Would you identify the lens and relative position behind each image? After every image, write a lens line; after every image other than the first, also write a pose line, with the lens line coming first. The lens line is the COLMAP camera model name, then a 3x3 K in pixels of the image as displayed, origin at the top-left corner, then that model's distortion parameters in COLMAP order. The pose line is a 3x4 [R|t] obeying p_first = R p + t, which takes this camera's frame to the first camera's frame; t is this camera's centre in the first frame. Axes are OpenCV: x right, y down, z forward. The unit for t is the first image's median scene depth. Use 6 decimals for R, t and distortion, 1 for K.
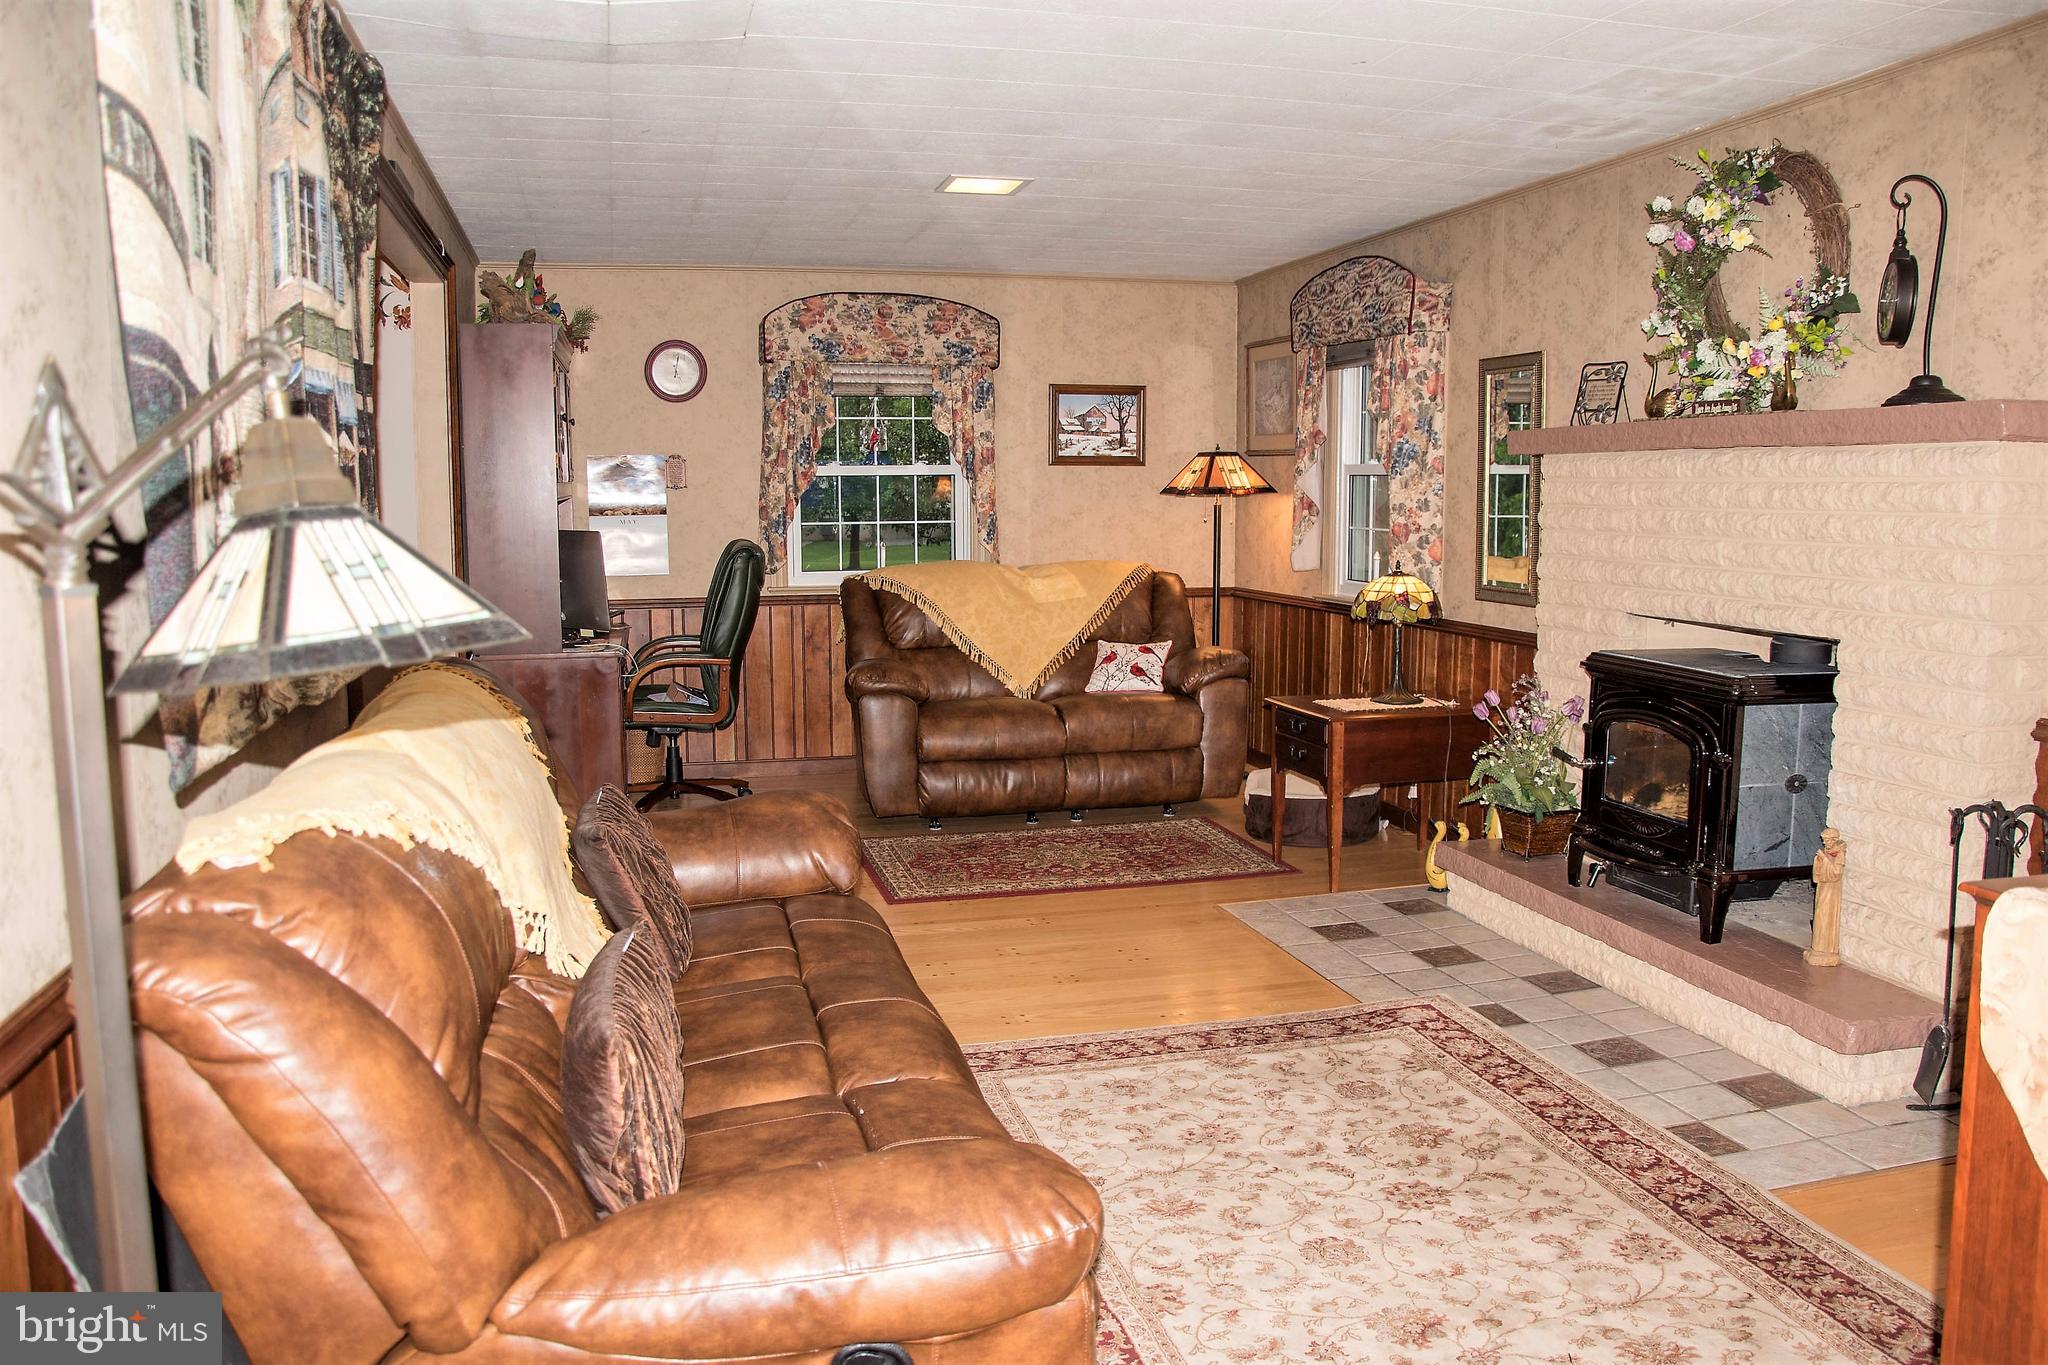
lens RADIAL K [[1610.2, 0, 1029.6], [0, 1610.2, 684.0], [0, 0, 1]] dist [-0.138217, 0.096011]
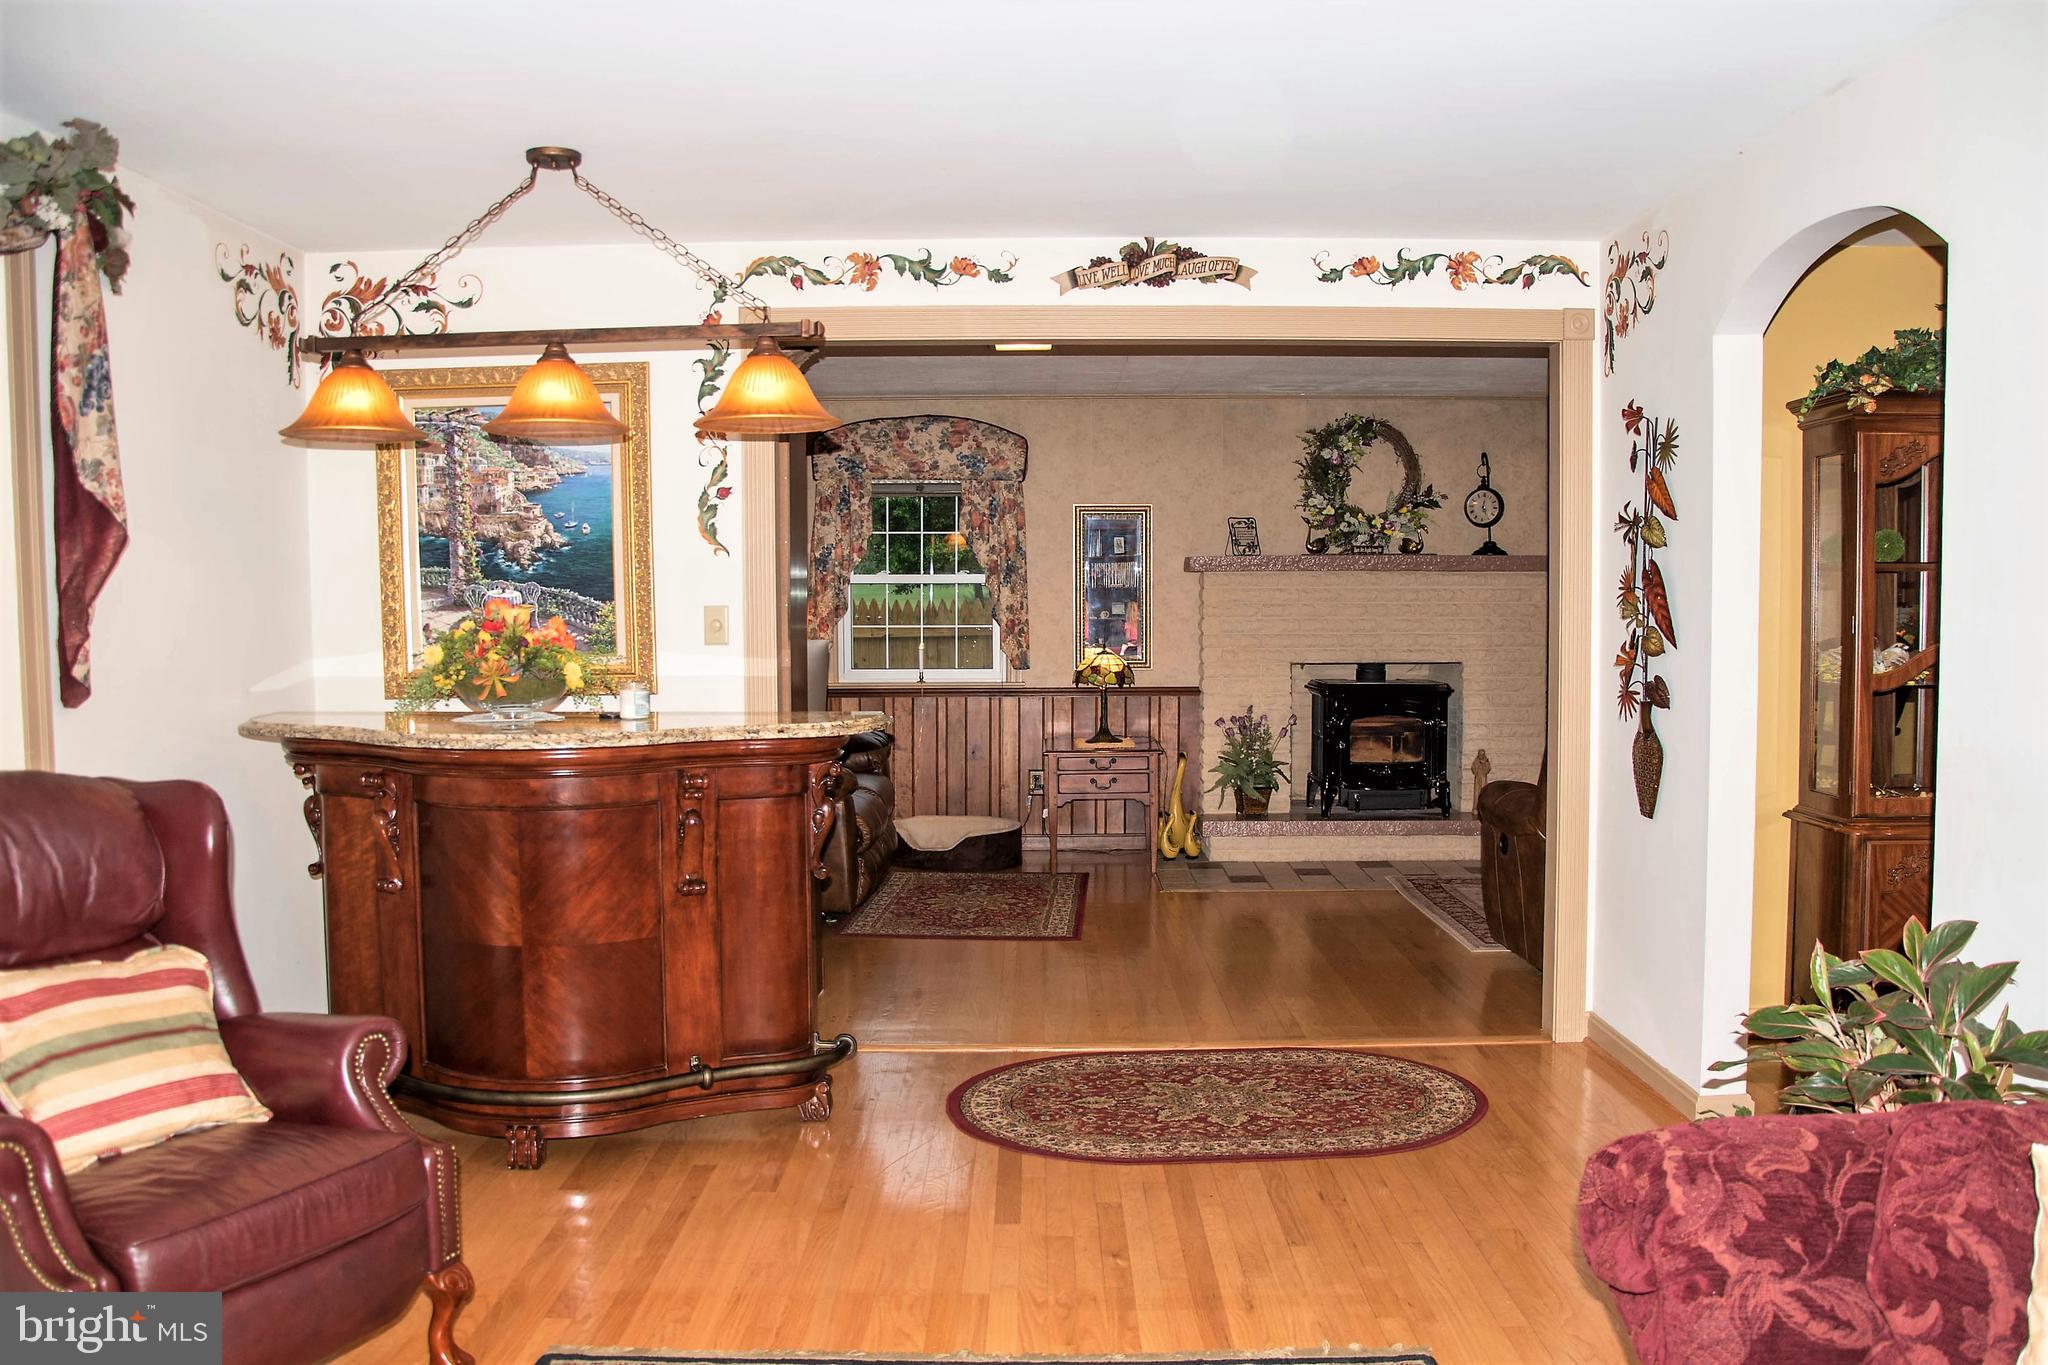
lens RADIAL K [[1610.2, 0, 1021.9], [0, 1610.2, 675.4], [0, 0, 1]] dist [-0.138217, 0.096011]
pose [[0.237769, -0.048067, 0.970132, -1.699503], [0.118038, 0.992802, 0.020260, -0.123322], [-0.964123, 0.109695, 0.241731, 1.036448]]
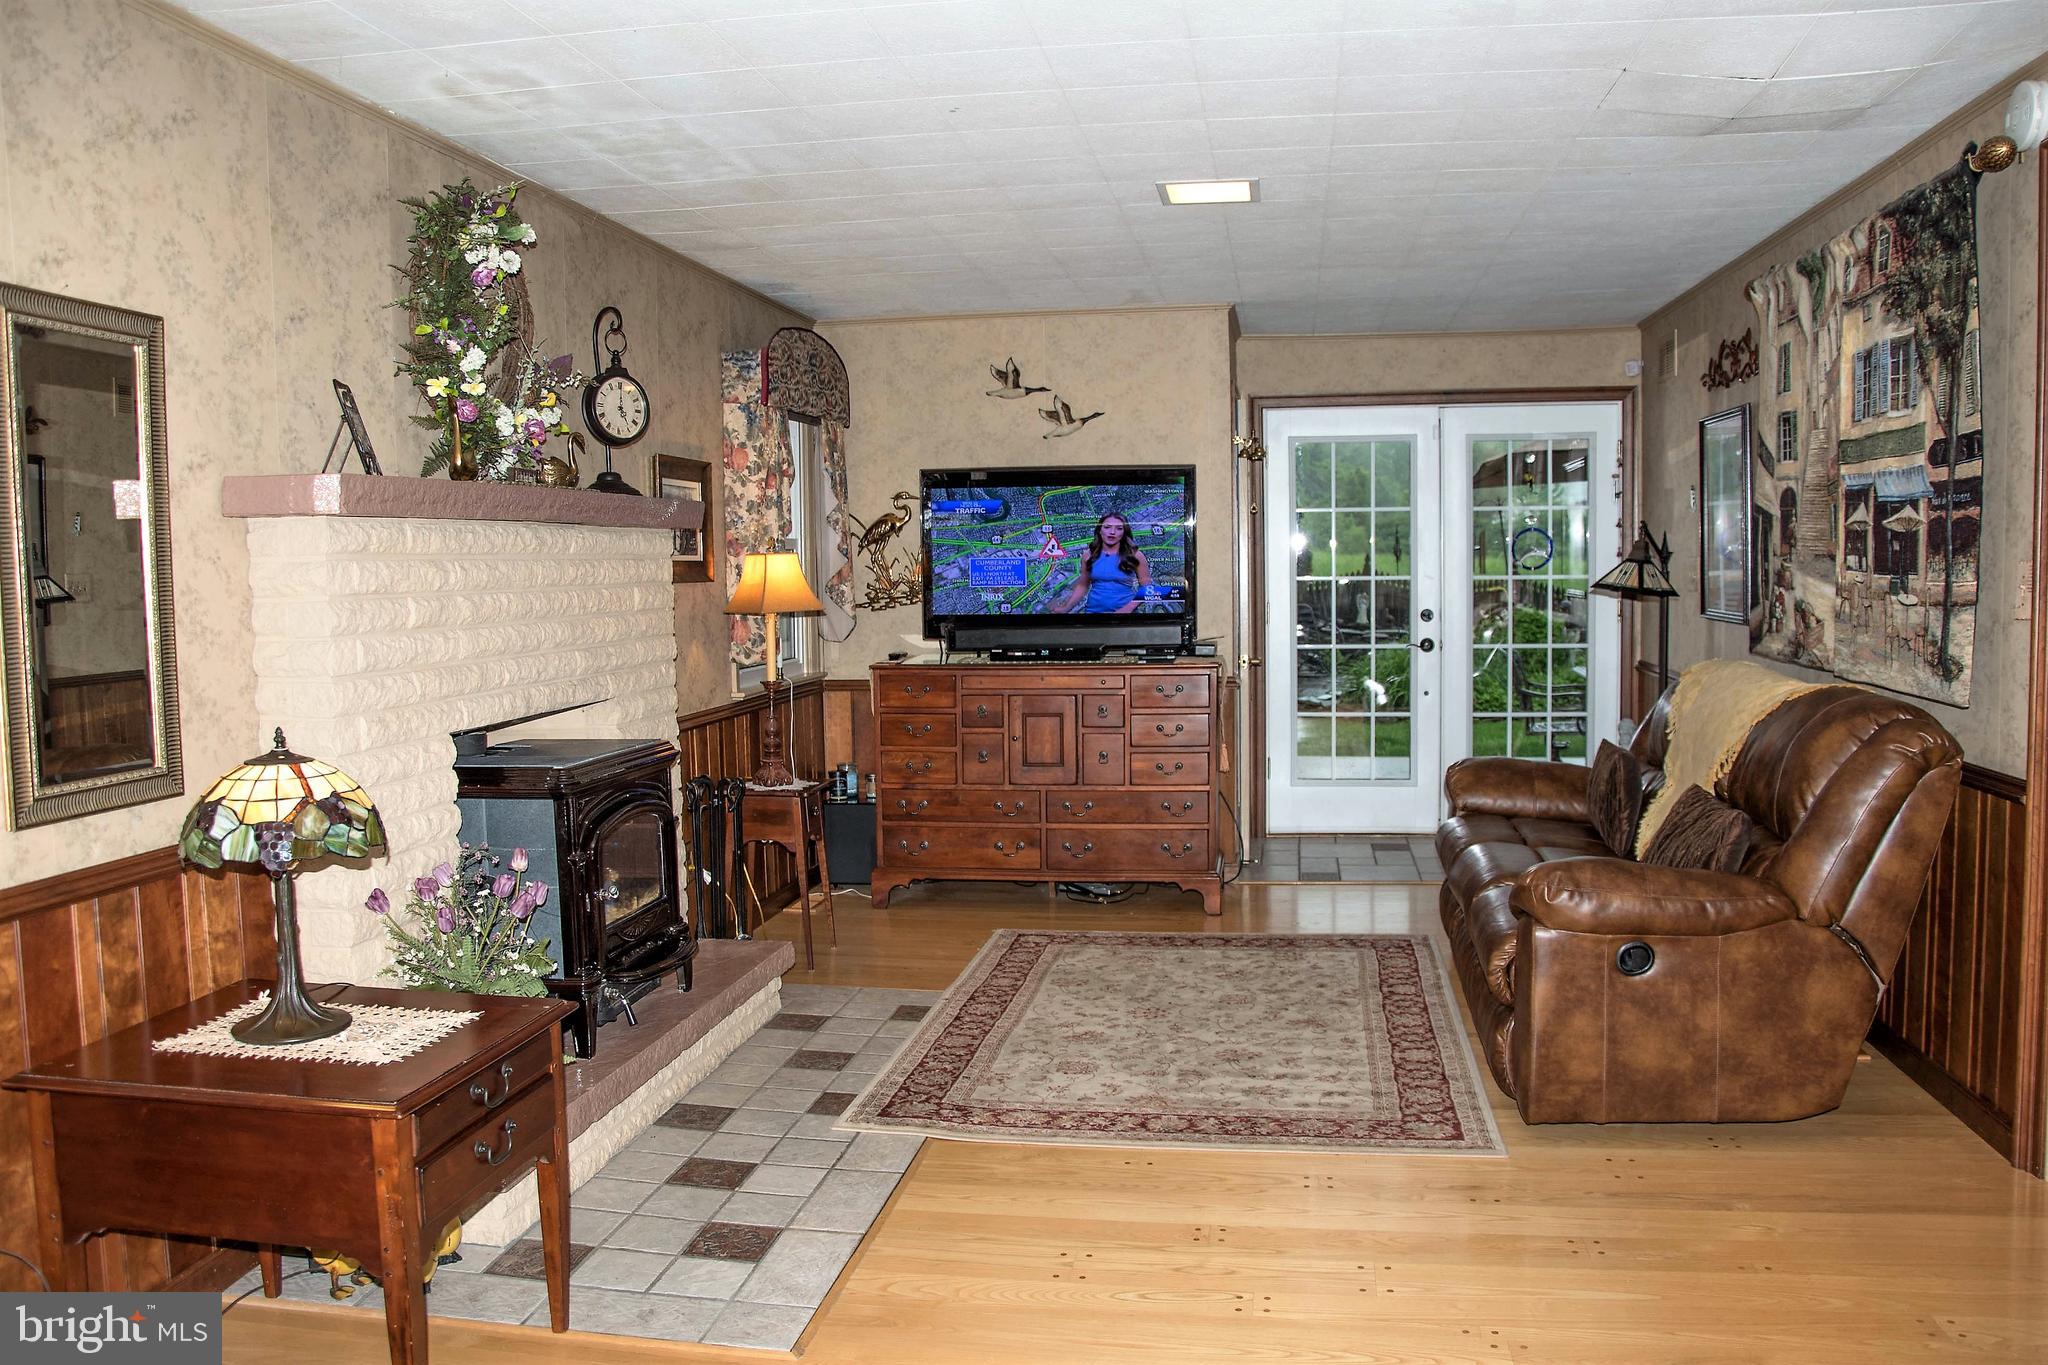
lens RADIAL K [[1610.2, 0, 1062.7], [0, 1610.2, 674.0], [0, 0, 1]] dist [-0.138217, 0.096011]
pose [[-0.923284, -0.003887, 0.384098, -0.217305], [0.068870, 0.982070, 0.175487, -0.221246], [-0.377893, 0.188477, -0.906462, 1.884683]]
